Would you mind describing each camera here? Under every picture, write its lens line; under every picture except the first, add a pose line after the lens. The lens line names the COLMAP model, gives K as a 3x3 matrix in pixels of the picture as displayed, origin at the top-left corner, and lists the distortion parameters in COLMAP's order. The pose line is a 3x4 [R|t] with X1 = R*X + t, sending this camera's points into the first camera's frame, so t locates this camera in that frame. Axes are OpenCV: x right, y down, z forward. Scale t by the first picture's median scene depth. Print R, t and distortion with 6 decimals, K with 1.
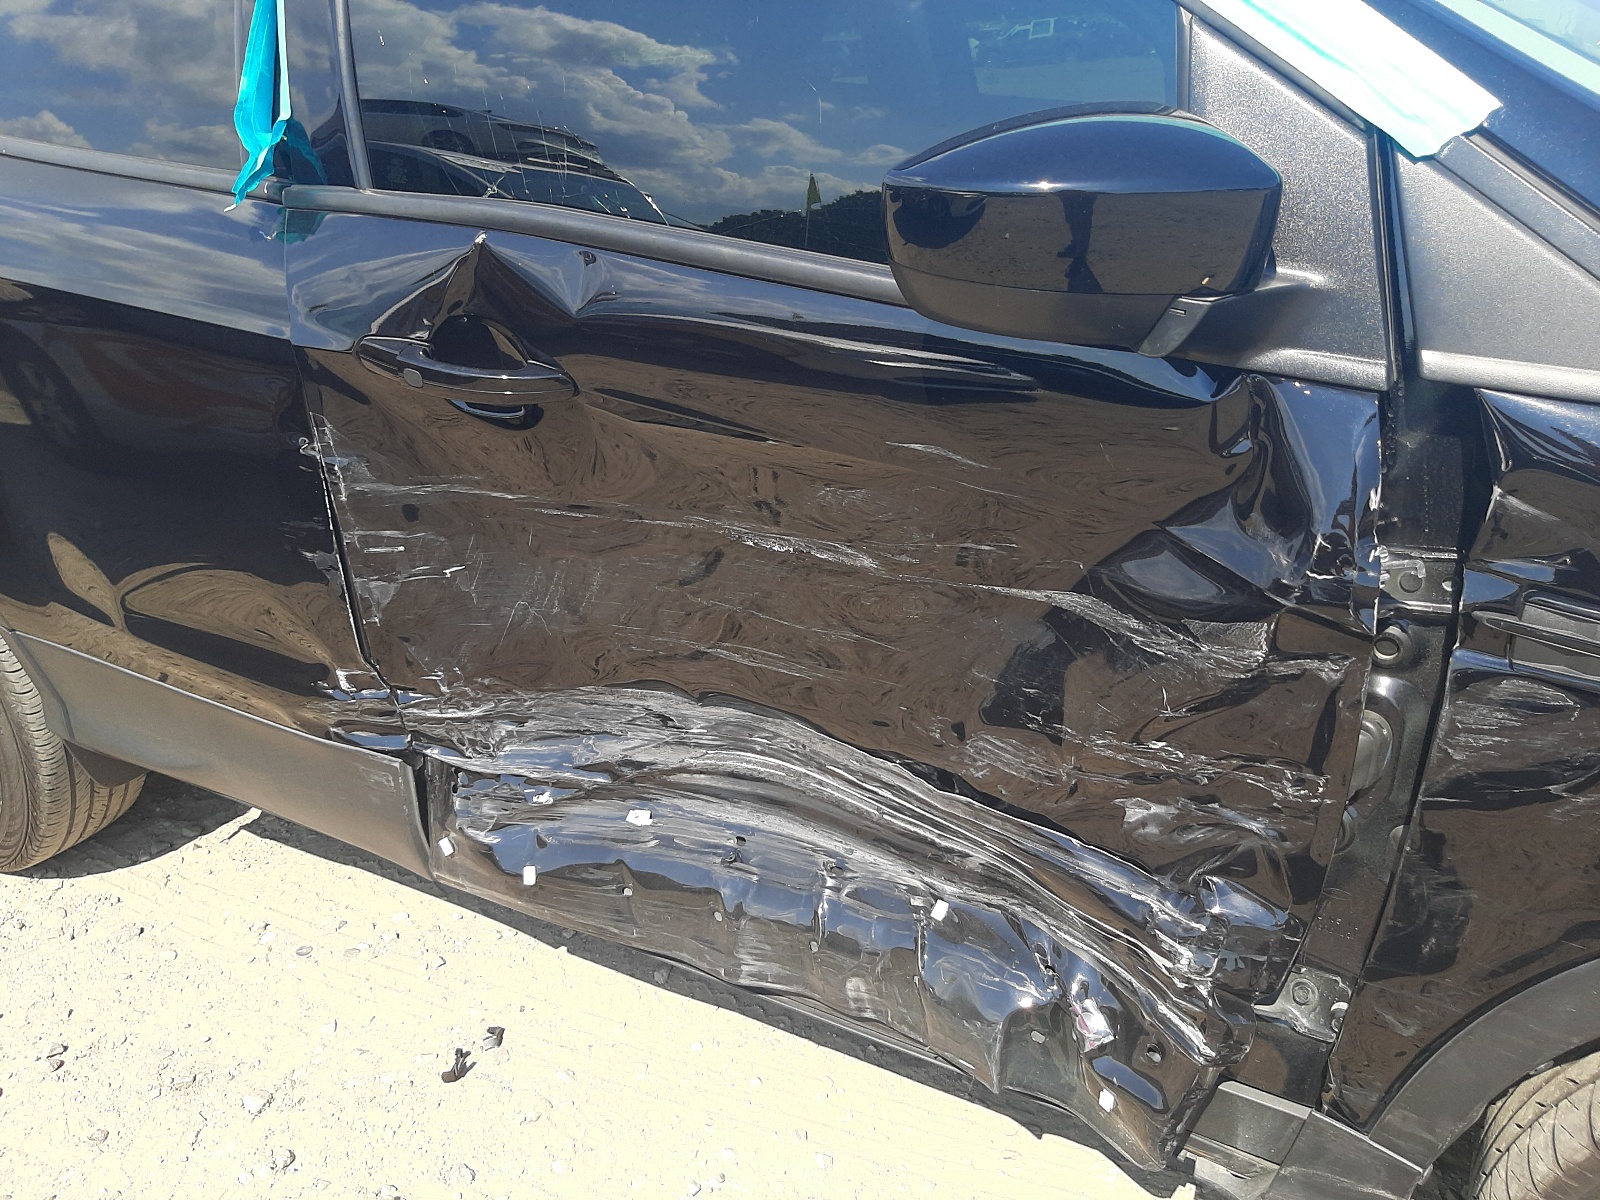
lens RADIAL K [[1302.8, 0, 800.0], [0, 1302.8, 600.0], [0, 0, 1]] dist [-0.068467, -0.003126]
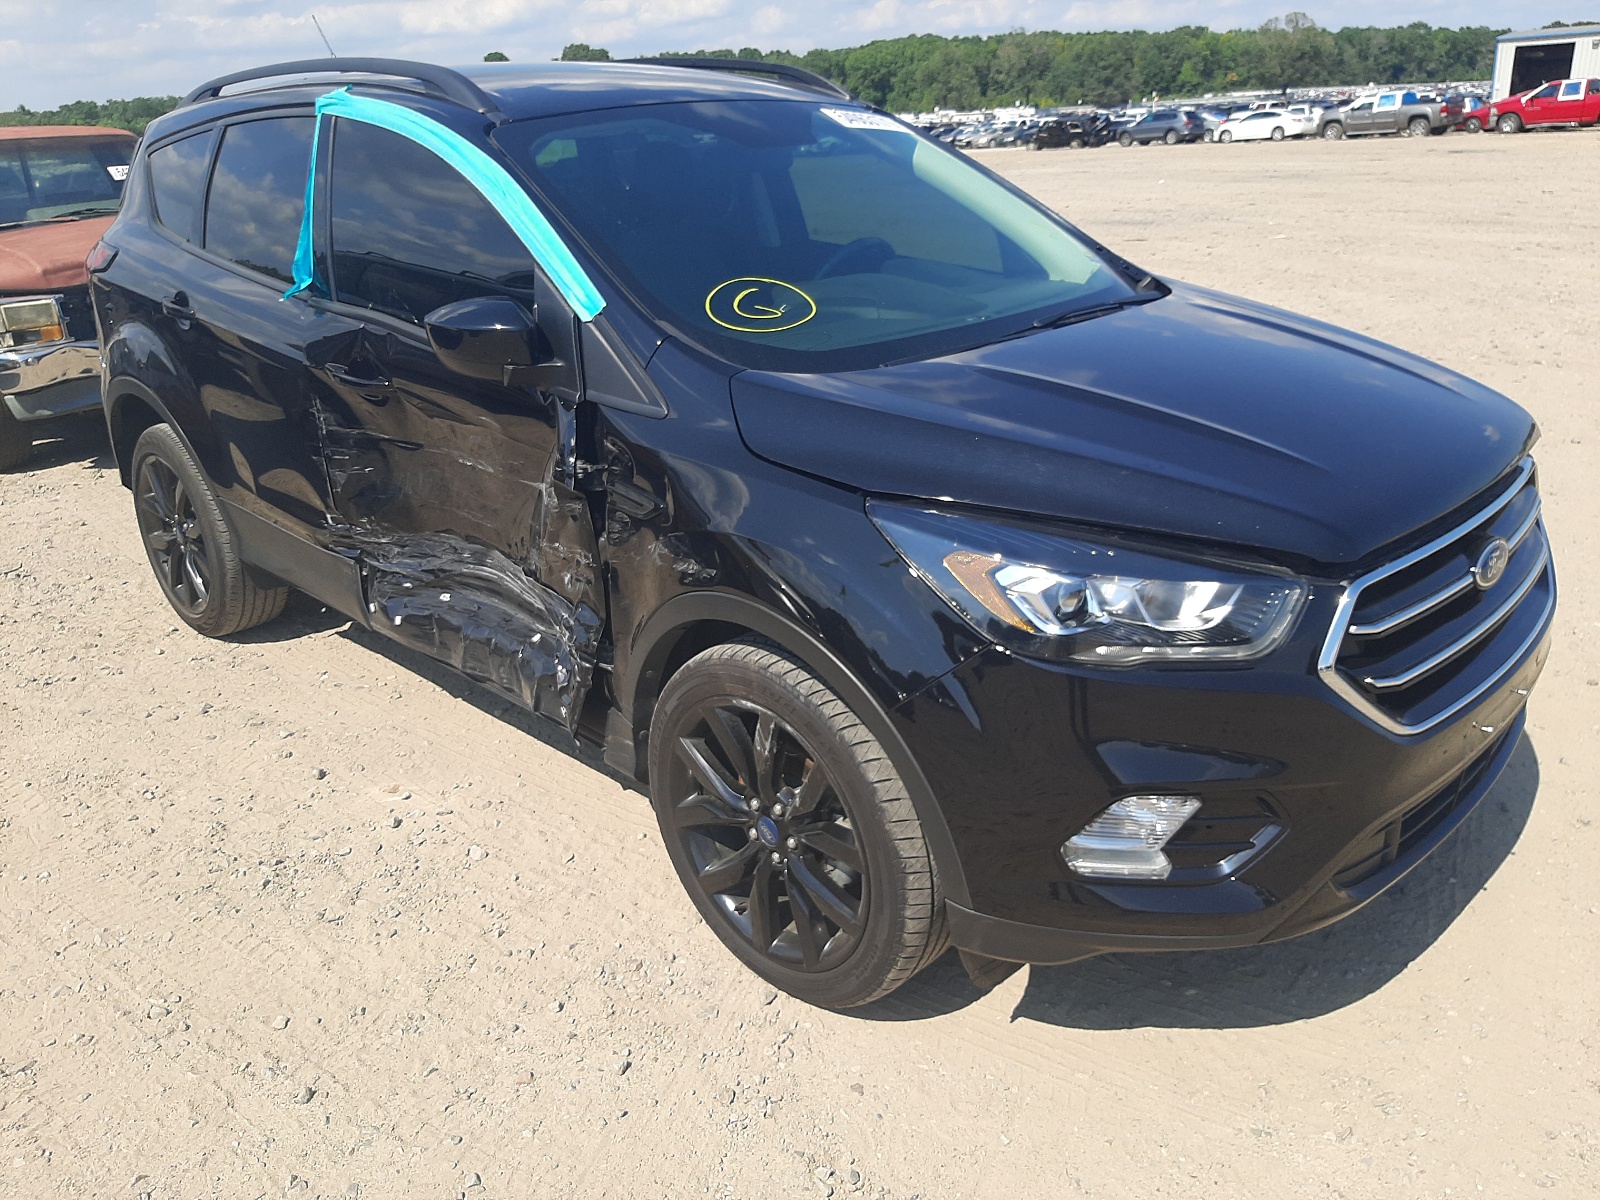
lens RADIAL K [[1302.8, 0, 800.0], [0, 1302.8, 600.0], [0, 0, 1]] dist [-0.068467, -0.003126]
pose [[0.965473, 0.107812, -0.237146, 0.927839], [-0.116199, 0.992990, -0.021634, 0.150306], [0.233151, 0.048443, 0.971233, -0.904916]]
